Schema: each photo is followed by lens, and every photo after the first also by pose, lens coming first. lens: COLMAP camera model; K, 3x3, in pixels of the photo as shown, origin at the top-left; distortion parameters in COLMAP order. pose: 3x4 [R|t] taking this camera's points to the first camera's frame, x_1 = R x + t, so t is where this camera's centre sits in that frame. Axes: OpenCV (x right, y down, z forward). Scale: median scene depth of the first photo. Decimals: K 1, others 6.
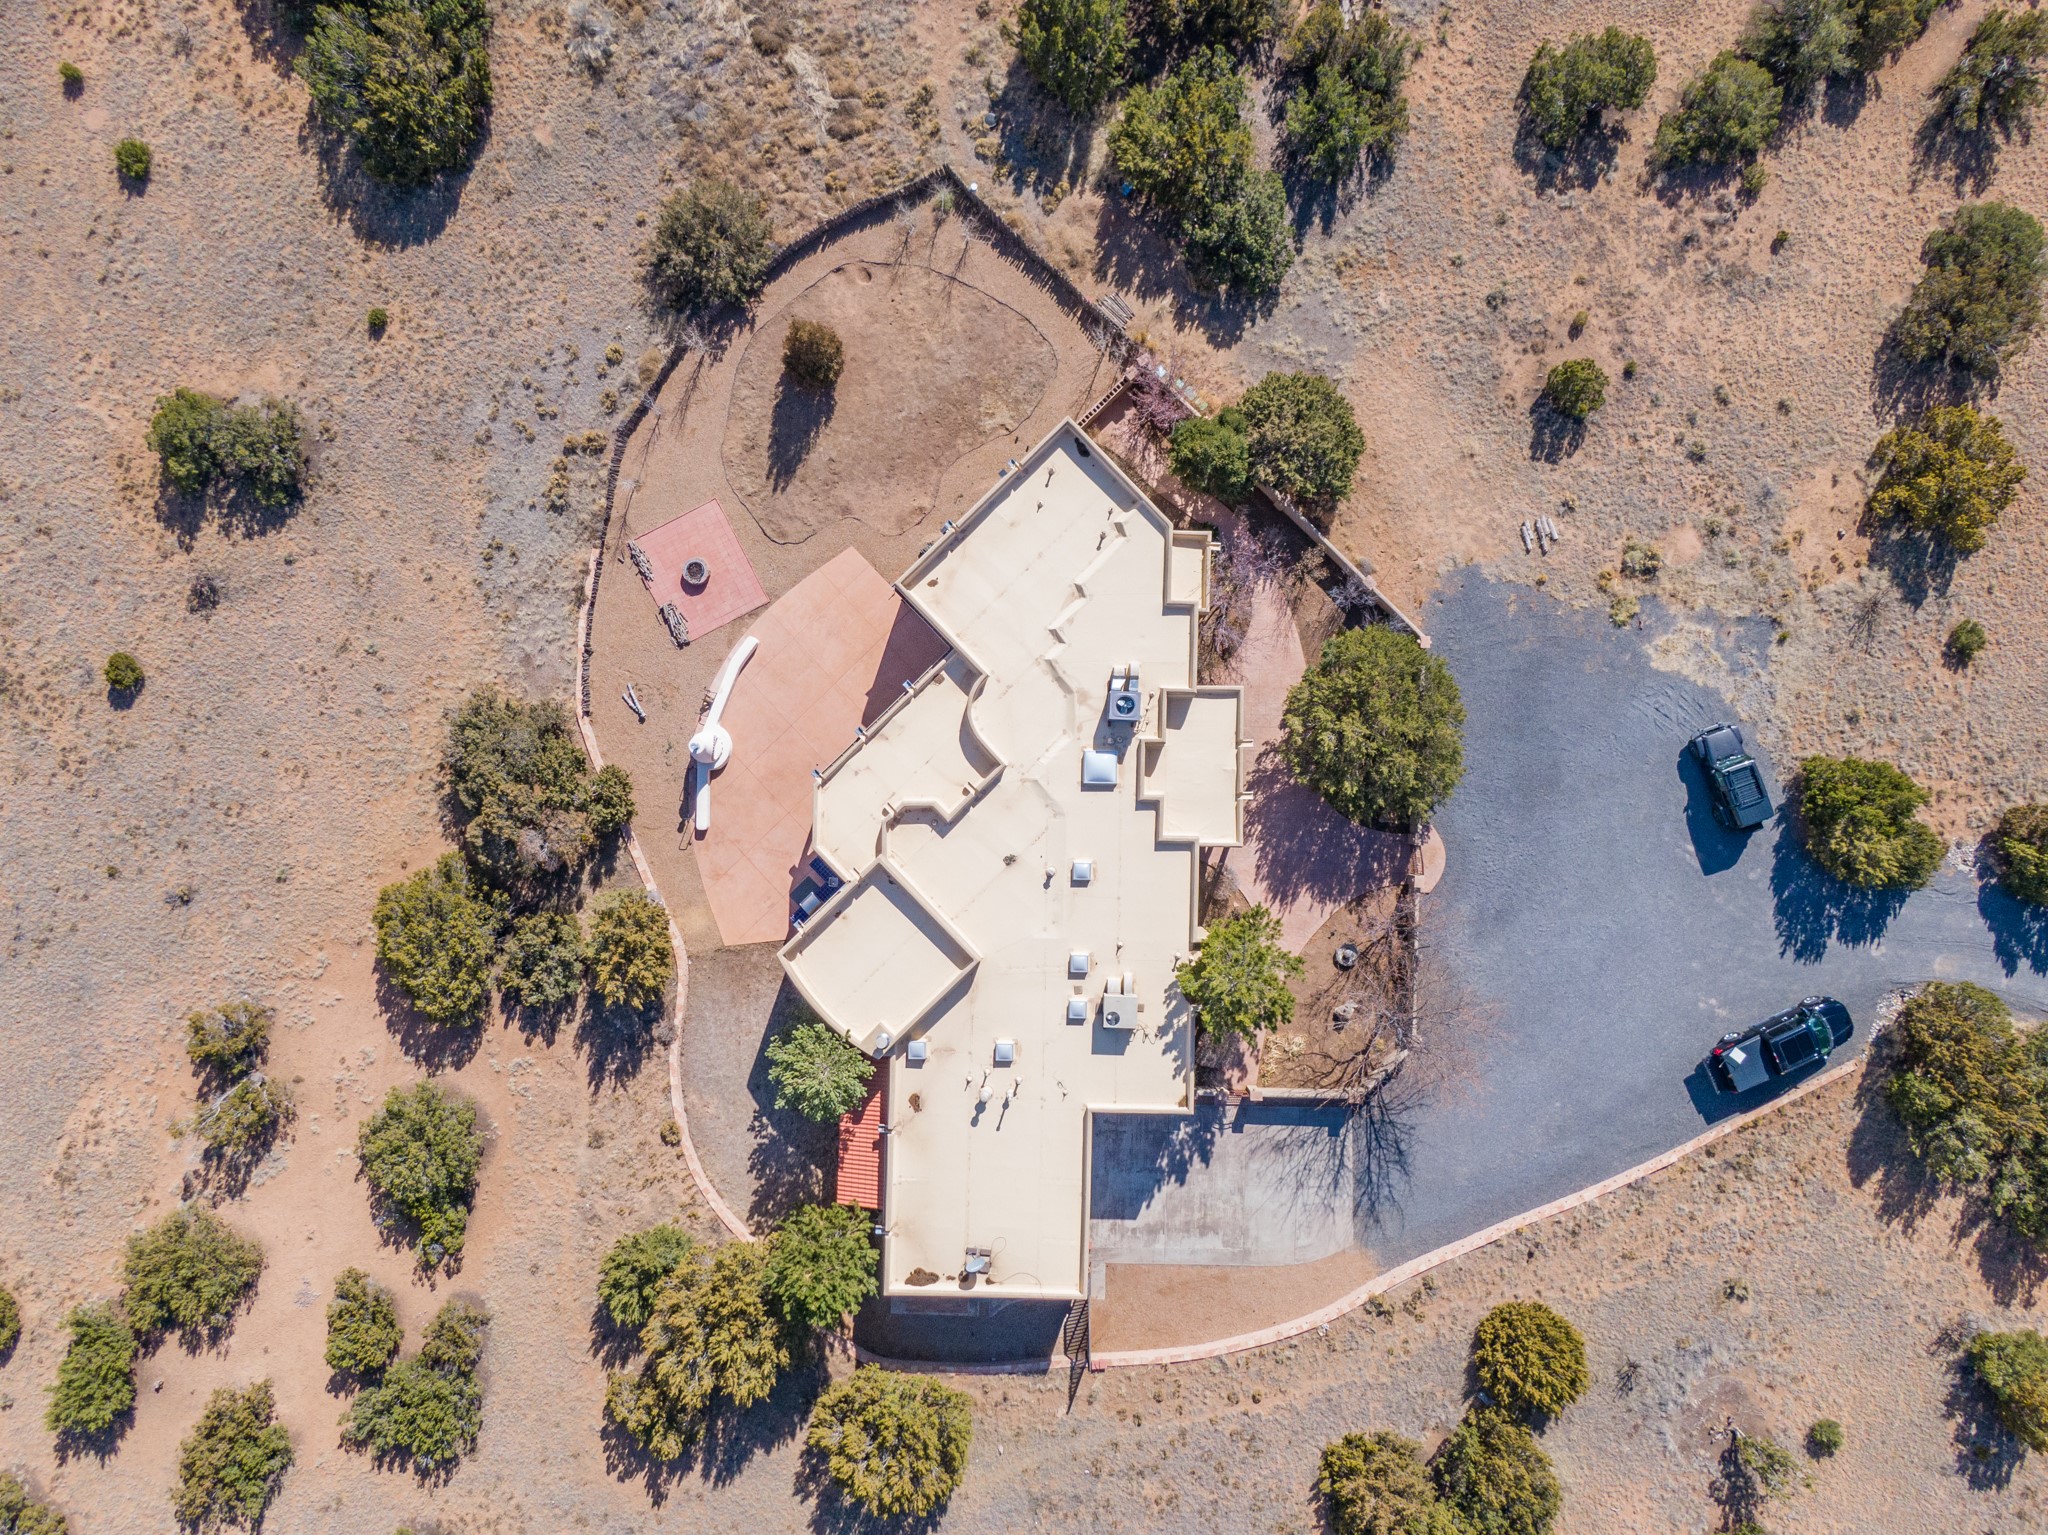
lens RADIAL K [[1461.6, 0, 1019.1], [0, 1461.6, 781.5], [0, 0, 1]] dist [0.022294, -0.026334]
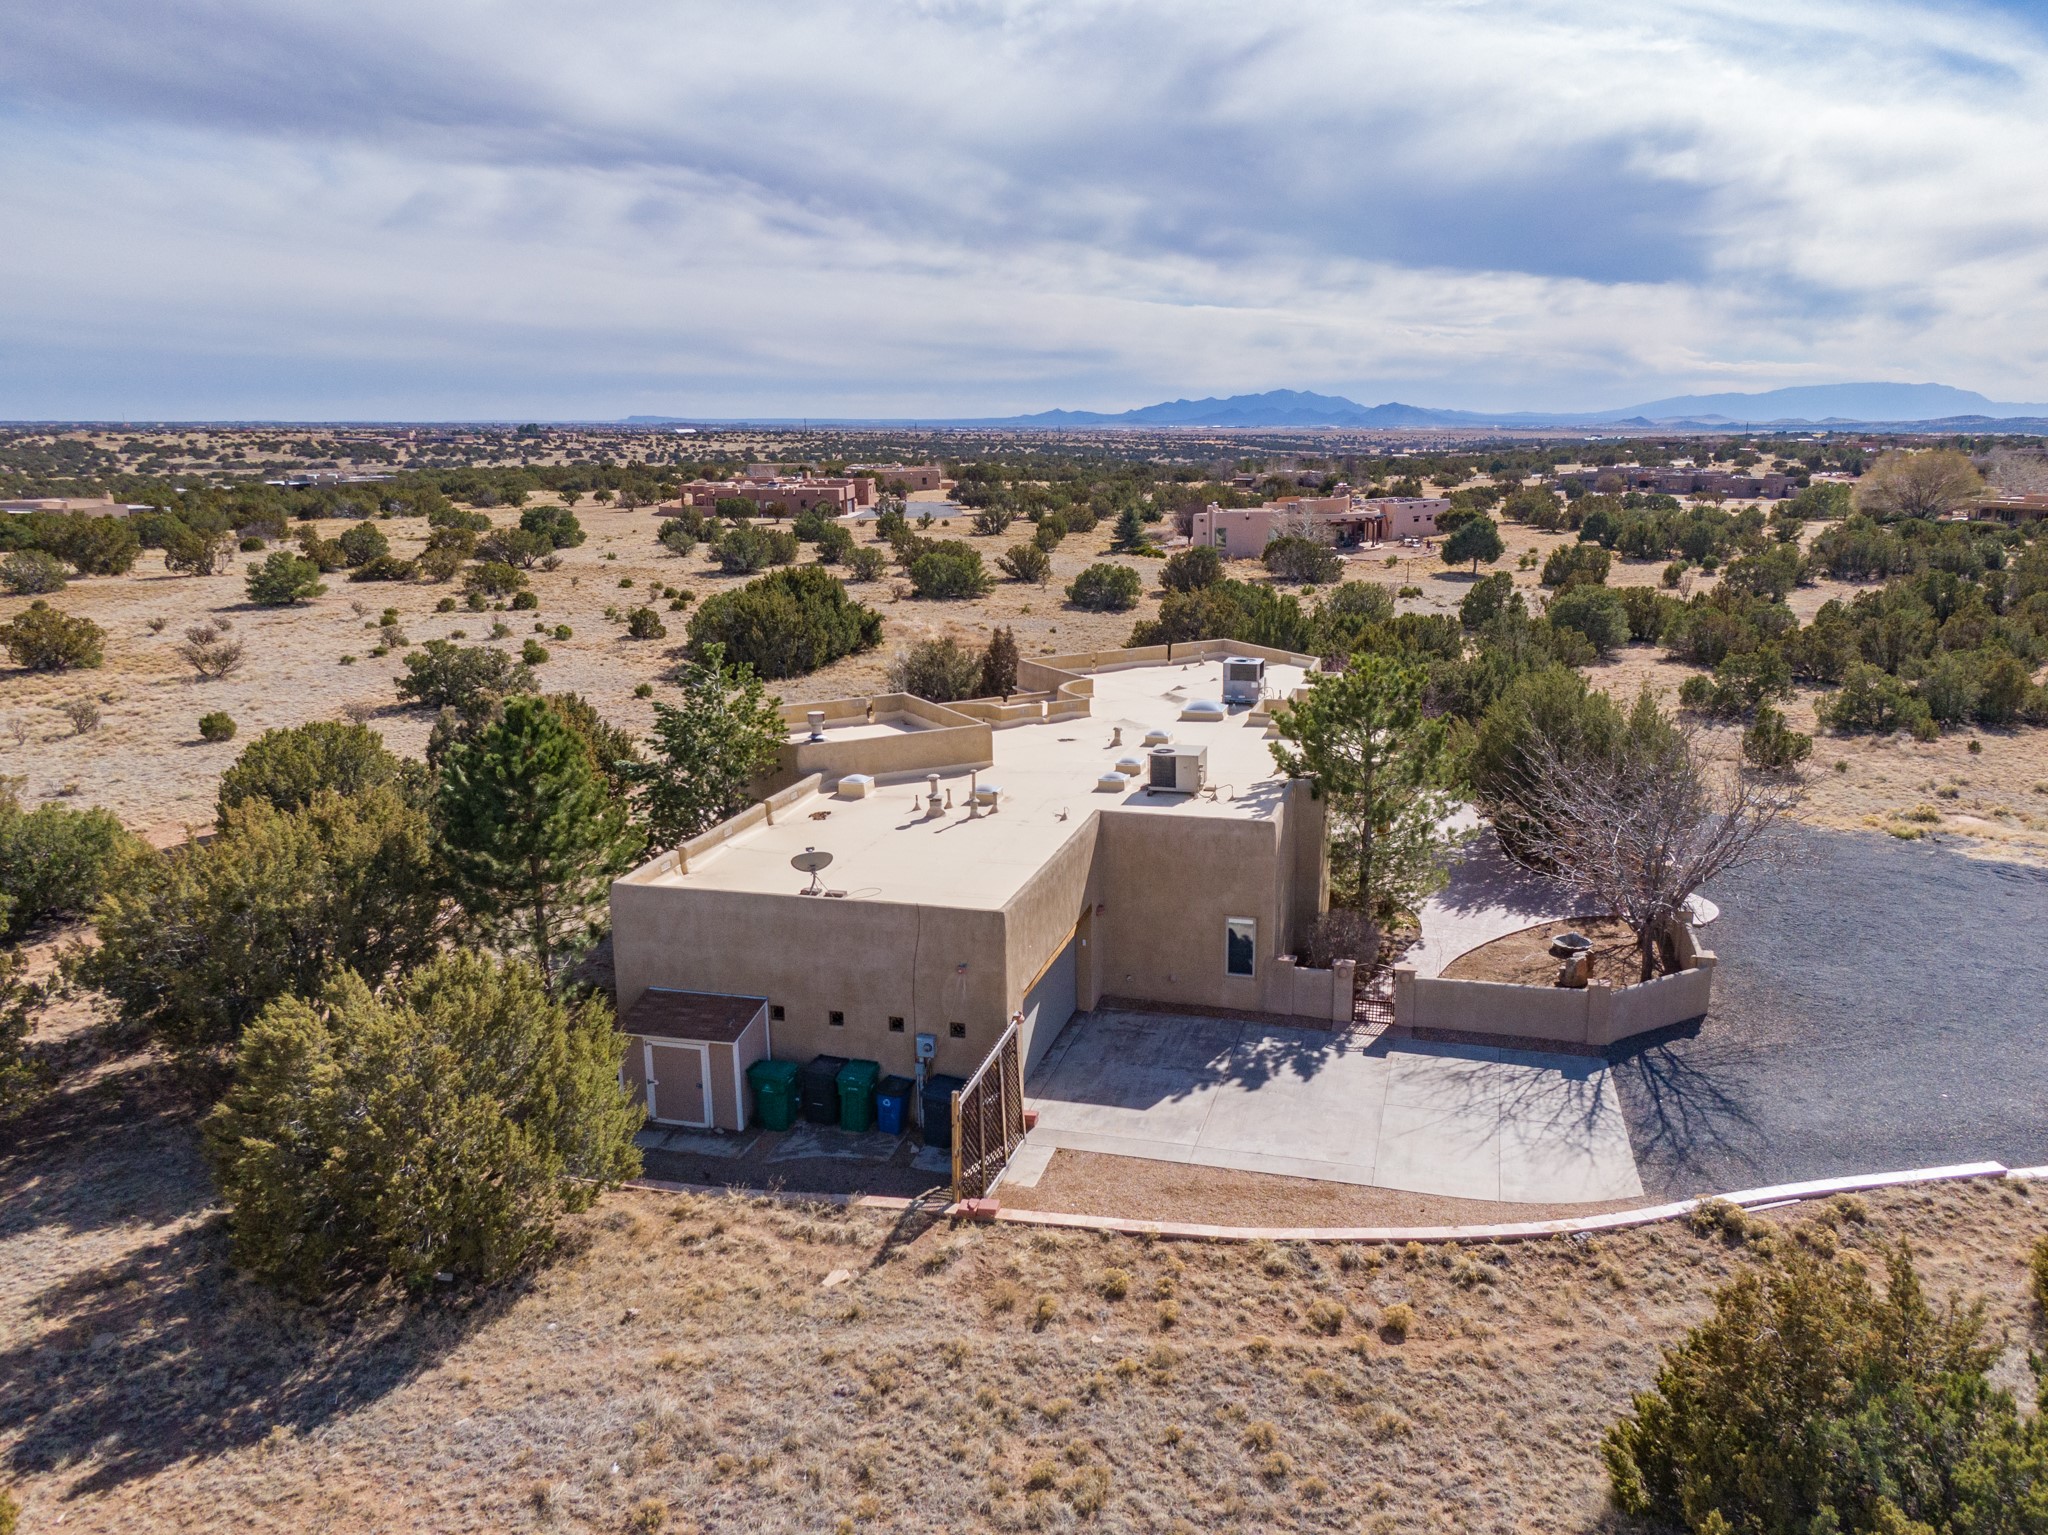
lens RADIAL K [[1461.6, 0, 1080.2], [0, 1461.6, 896.8], [0, 0, 1]] dist [0.022294, -0.026334]
pose [[0.973536, 0.077068, -0.215146, 0.154870], [-0.228482, 0.308450, -0.923393, 0.713260], [-0.004802, 0.948113, 0.317896, 0.789053]]
